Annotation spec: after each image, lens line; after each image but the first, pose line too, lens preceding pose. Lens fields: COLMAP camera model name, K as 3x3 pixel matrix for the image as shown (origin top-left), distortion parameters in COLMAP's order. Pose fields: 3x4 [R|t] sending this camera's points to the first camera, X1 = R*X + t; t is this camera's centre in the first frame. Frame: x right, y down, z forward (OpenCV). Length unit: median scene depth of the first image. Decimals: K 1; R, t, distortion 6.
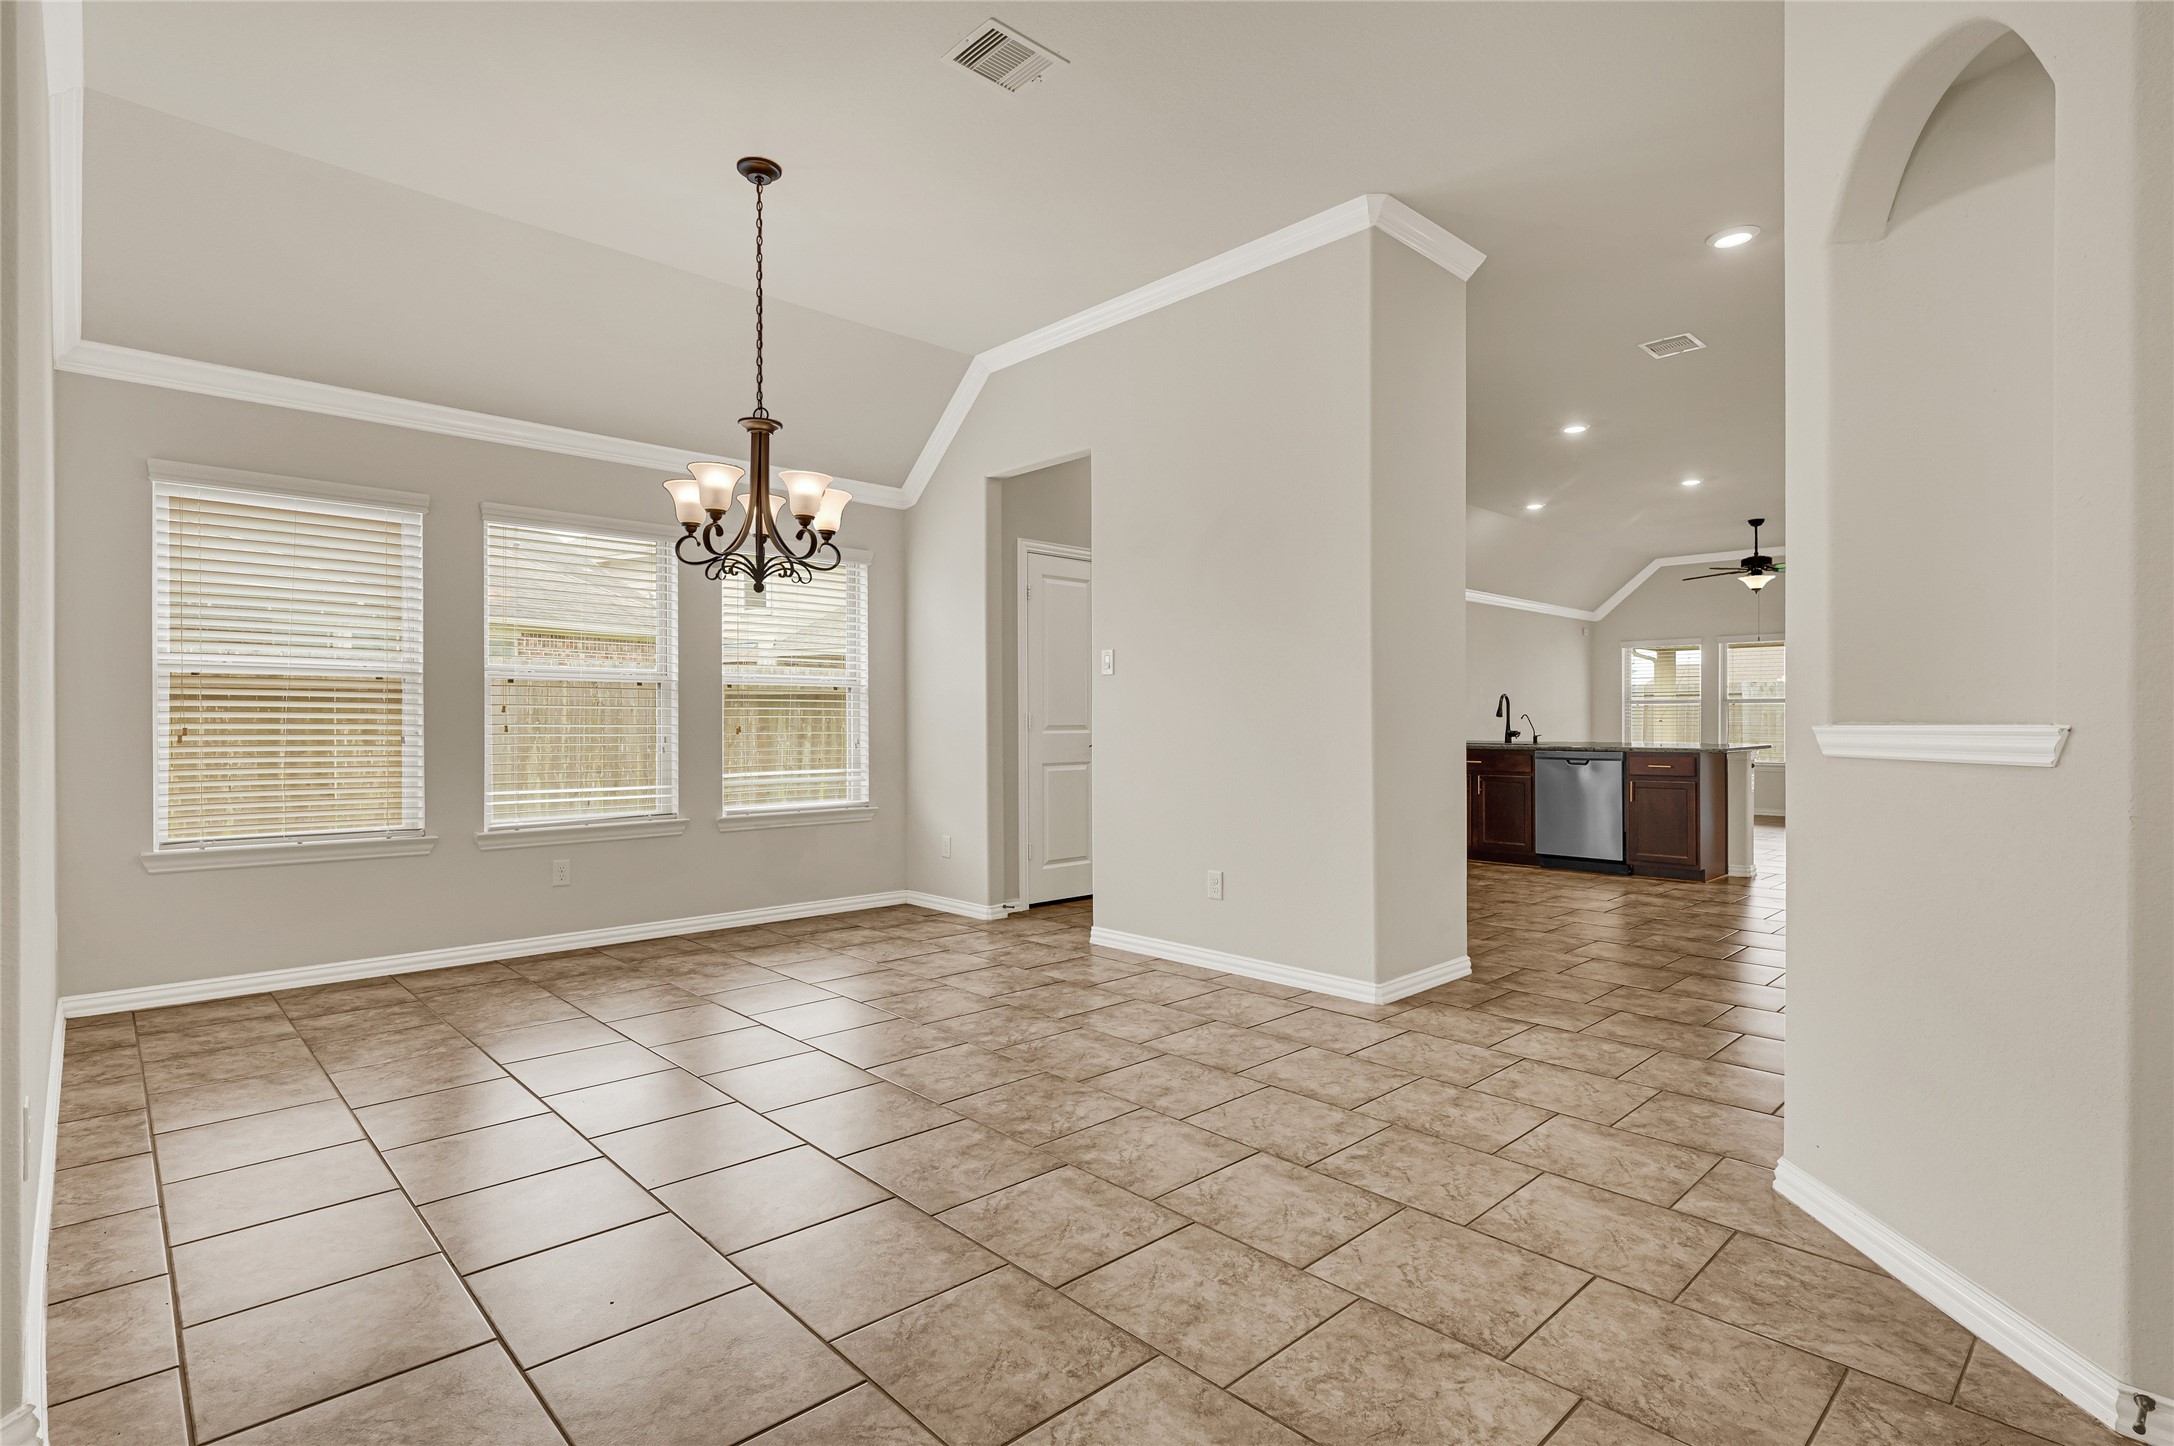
lens RADIAL K [[1020.8, 0, 1087.6], [0, 1020.8, 726.8], [0, 0, 1]] dist [0.000610, 0.000165]
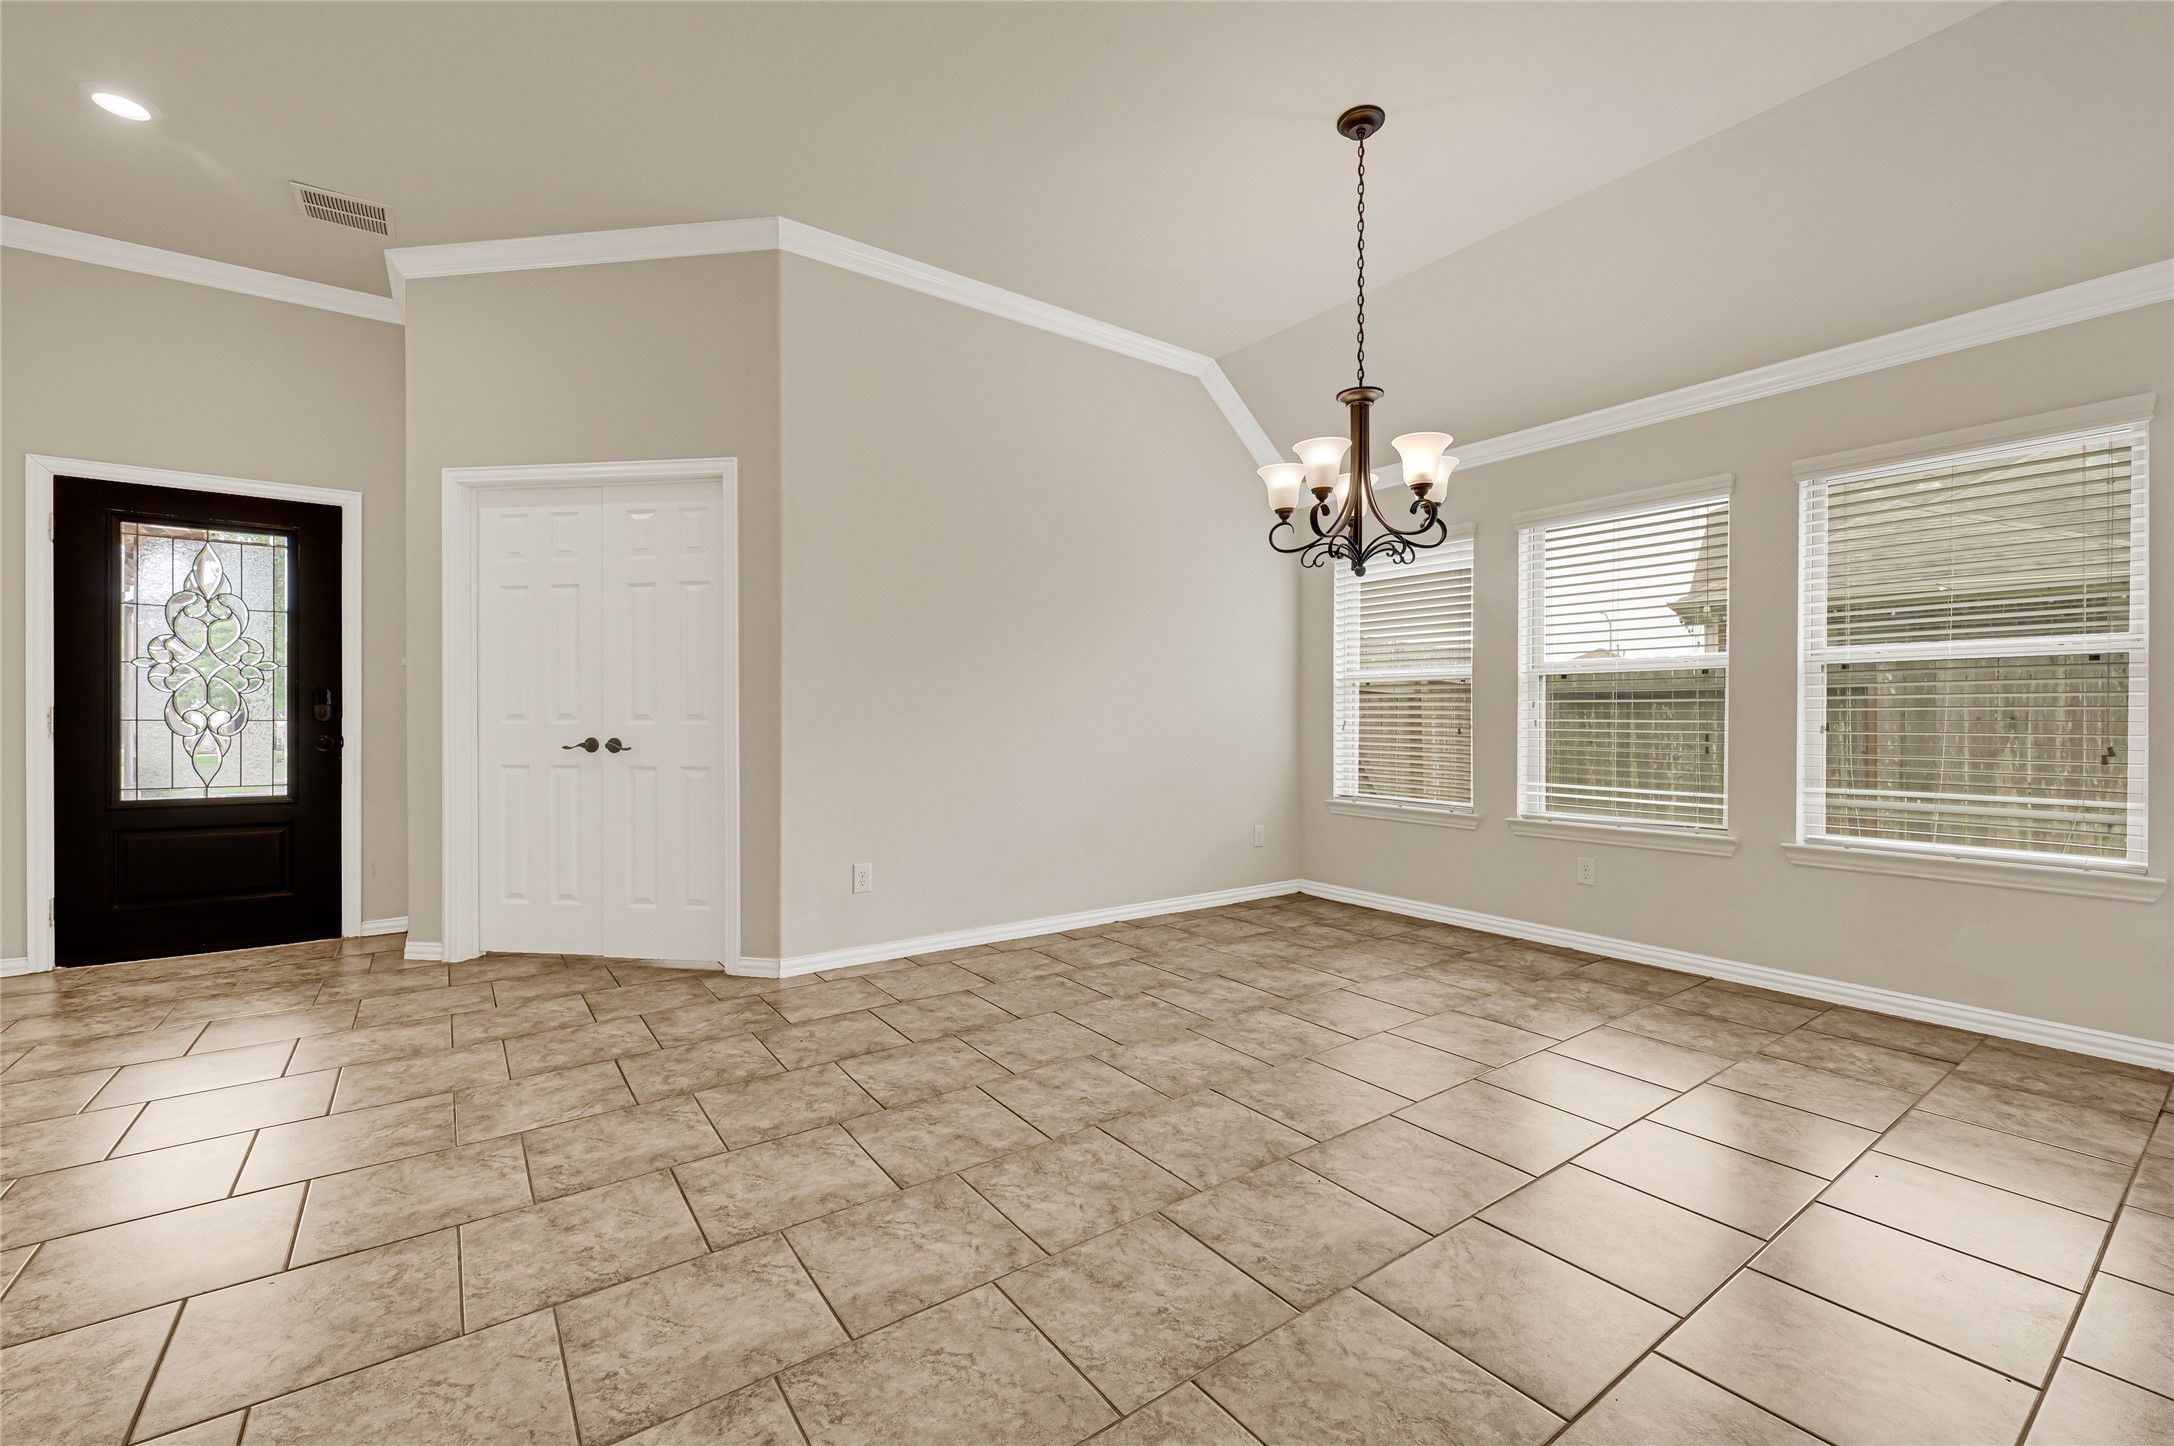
lens RADIAL K [[918.2, 0, 1131.7], [0, 918.2, 718.0], [0, 0, 1]] dist [0.002043, -0.001069]
pose [[-0.112154, -0.000481, -0.993691, 0.736361], [-0.006387, 0.999980, 0.000237, -0.001217], [0.993670, 0.006373, -0.112155, 1.214686]]
